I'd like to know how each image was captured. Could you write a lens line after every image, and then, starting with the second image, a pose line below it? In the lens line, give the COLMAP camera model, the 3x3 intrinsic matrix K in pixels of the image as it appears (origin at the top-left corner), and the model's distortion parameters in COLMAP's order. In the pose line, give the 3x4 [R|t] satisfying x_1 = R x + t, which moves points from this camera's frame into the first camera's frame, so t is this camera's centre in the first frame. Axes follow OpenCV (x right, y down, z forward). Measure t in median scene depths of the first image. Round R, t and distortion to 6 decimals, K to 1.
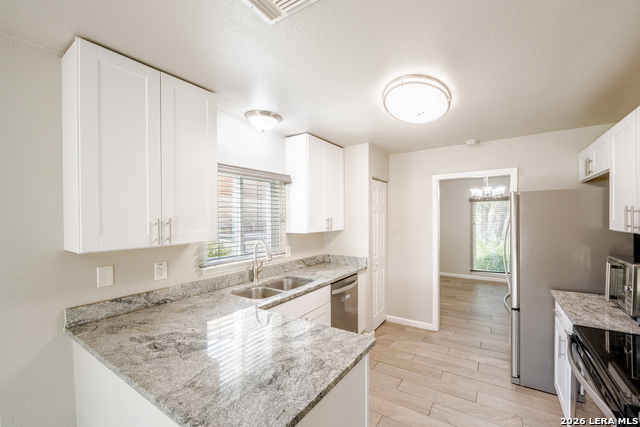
lens RADIAL K [[262.3, 0, 325.8], [0, 262.3, 221.2], [0, 0, 1]] dist [0.000419, -0.000459]
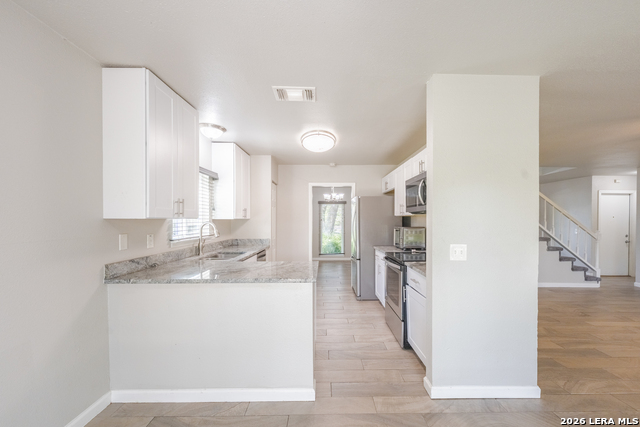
lens RADIAL K [[262.3, 0, 324.3], [0, 262.3, 218.8], [0, 0, 1]] dist [0.000419, -0.000459]
pose [[0.832831, 0.011775, 0.553402, -0.477790], [-0.001611, 0.999821, -0.018851, 0.078071], [-0.553525, 0.014808, 0.832701, -0.386958]]
